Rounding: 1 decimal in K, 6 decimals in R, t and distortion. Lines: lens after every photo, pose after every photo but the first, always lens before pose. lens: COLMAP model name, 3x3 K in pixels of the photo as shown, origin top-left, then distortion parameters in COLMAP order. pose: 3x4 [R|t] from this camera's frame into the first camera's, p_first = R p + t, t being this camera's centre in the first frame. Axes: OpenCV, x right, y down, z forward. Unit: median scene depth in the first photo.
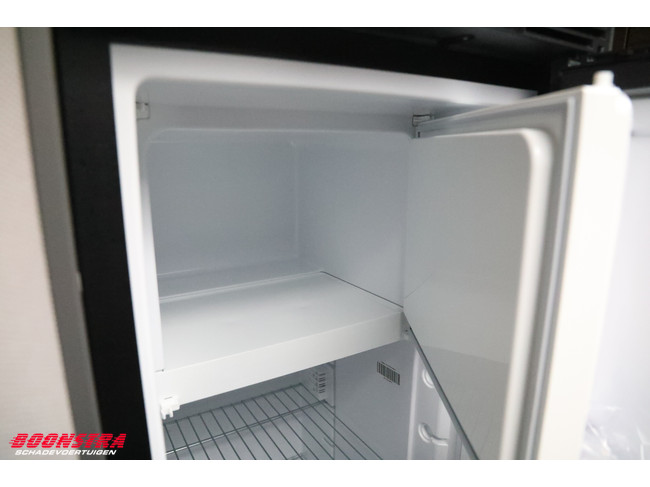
lens RADIAL K [[440.6, 0, 325.0], [0, 440.6, 243.5], [0, 0, 1]] dist [-0.122152, 0.080838]
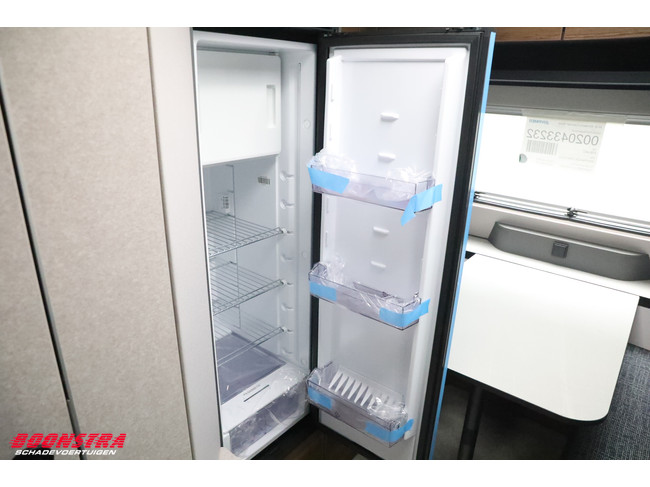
lens RADIAL K [[440.6, 0, 325.0], [0, 440.6, 243.5], [0, 0, 1]] dist [-0.122152, 0.080838]
pose [[0.944955, -0.081764, 0.316821, -0.217885], [0.042986, 0.990904, 0.127519, 0.282646], [-0.324366, -0.106881, 0.939874, -0.888816]]
